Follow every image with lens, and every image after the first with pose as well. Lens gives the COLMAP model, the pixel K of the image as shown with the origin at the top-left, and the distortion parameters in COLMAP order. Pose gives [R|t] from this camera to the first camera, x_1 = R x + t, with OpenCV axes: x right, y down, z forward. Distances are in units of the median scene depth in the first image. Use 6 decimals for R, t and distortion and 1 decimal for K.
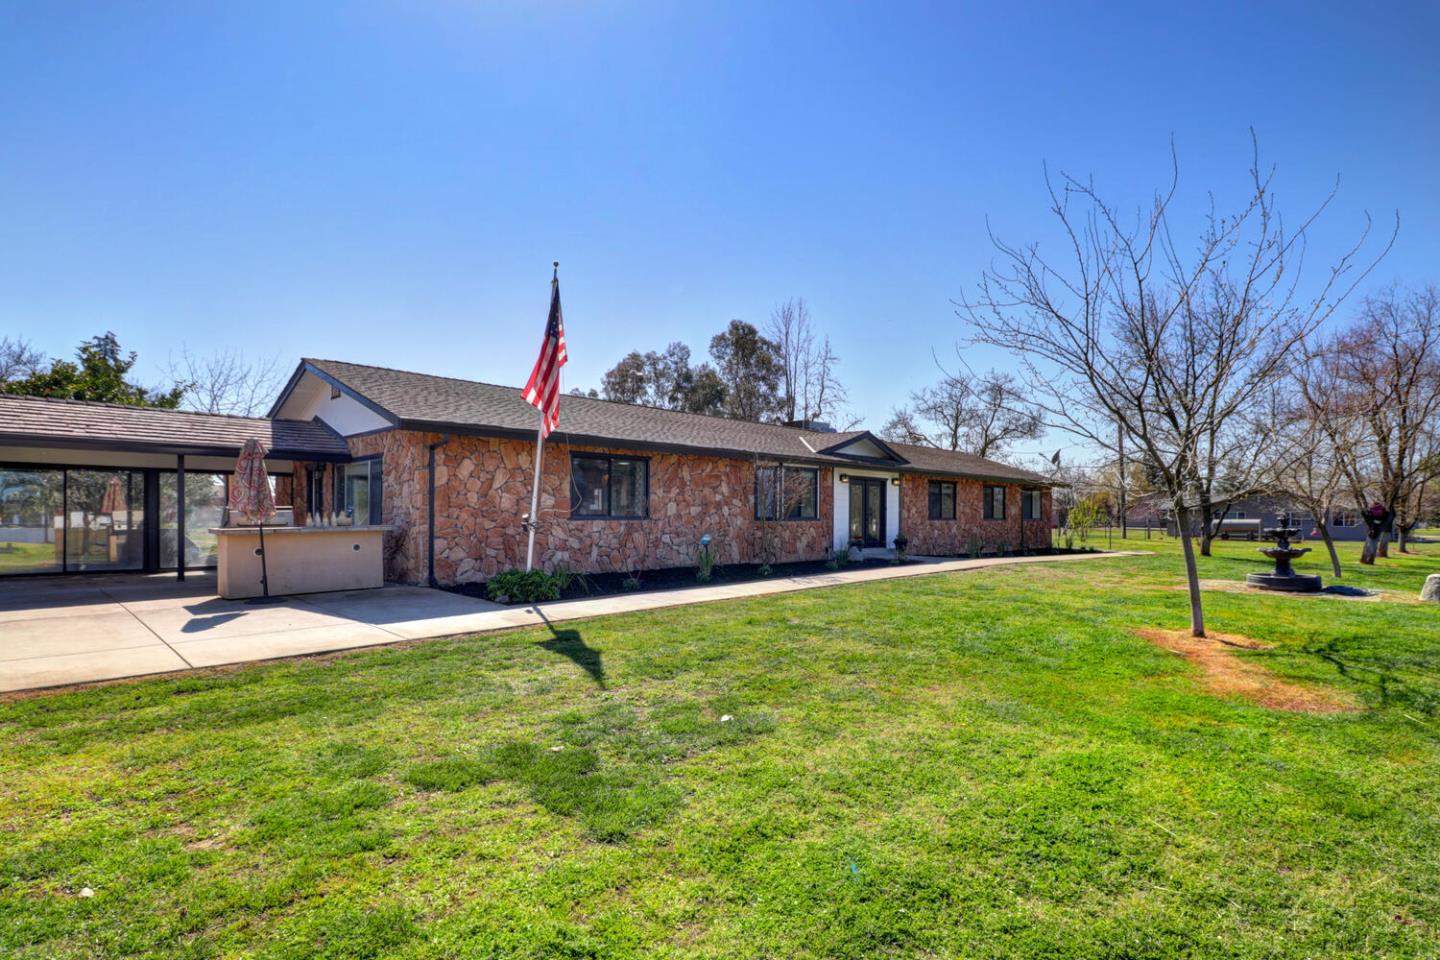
lens RADIAL K [[695.6, 0, 734.9], [0, 695.6, 508.7], [0, 0, 1]] dist [-0.000309, -0.000052]
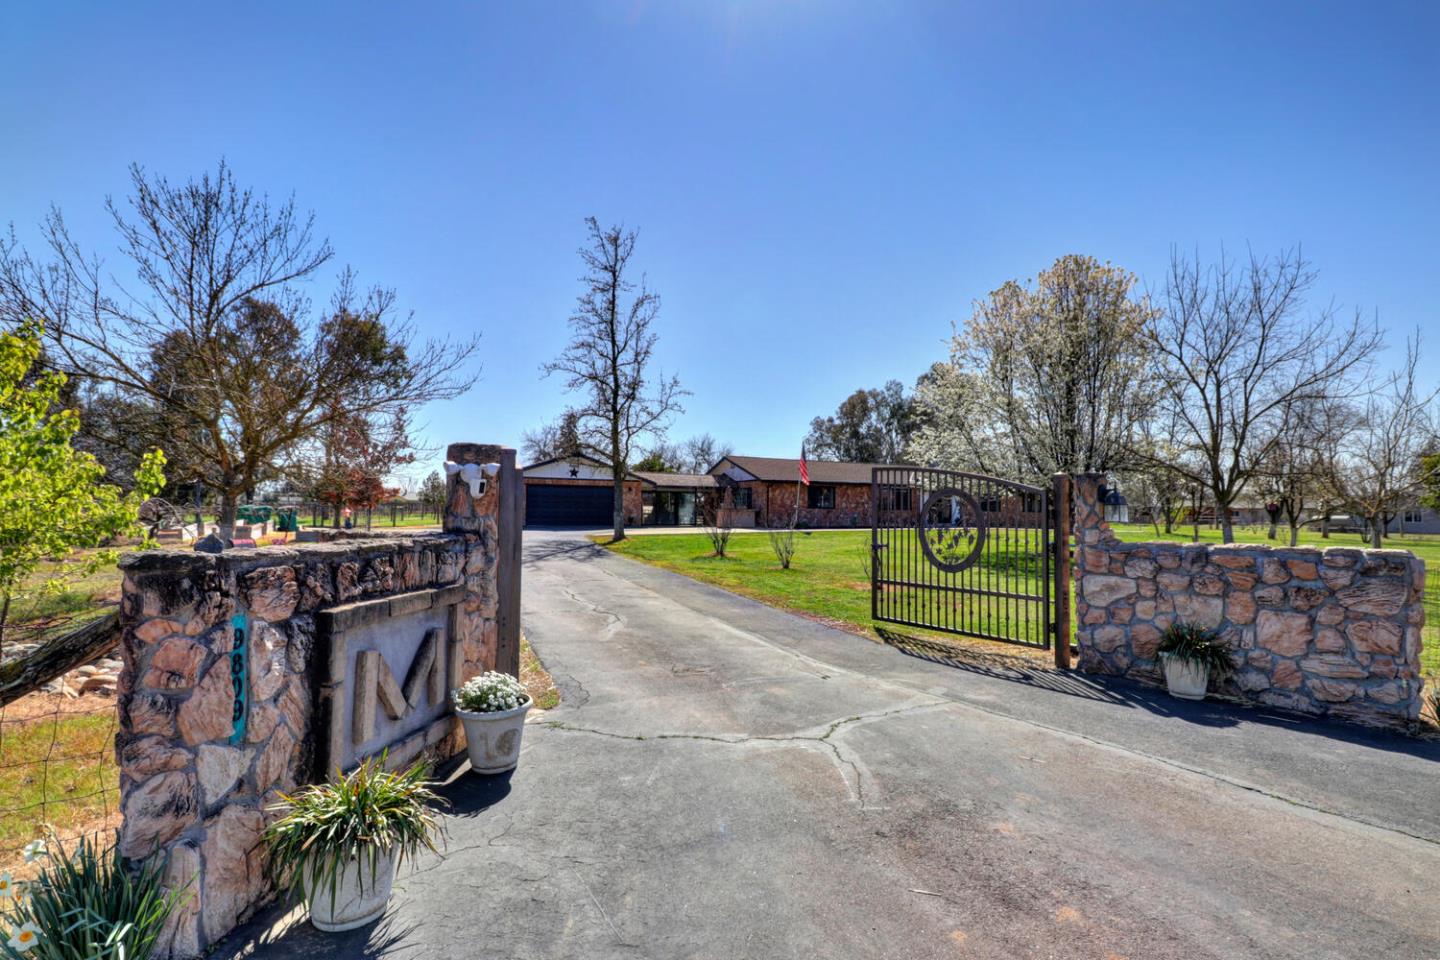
lens RADIAL K [[708.0, 0, 738.4], [0, 708.0, 504.0], [0, 0, 1]] dist [0.000143, -0.000158]
pose [[0.941744, 0.003434, -0.336312, 0.274914], [-0.004831, 0.999983, -0.003318, 0.005002], [0.336295, 0.004749, 0.941745, -1.069004]]
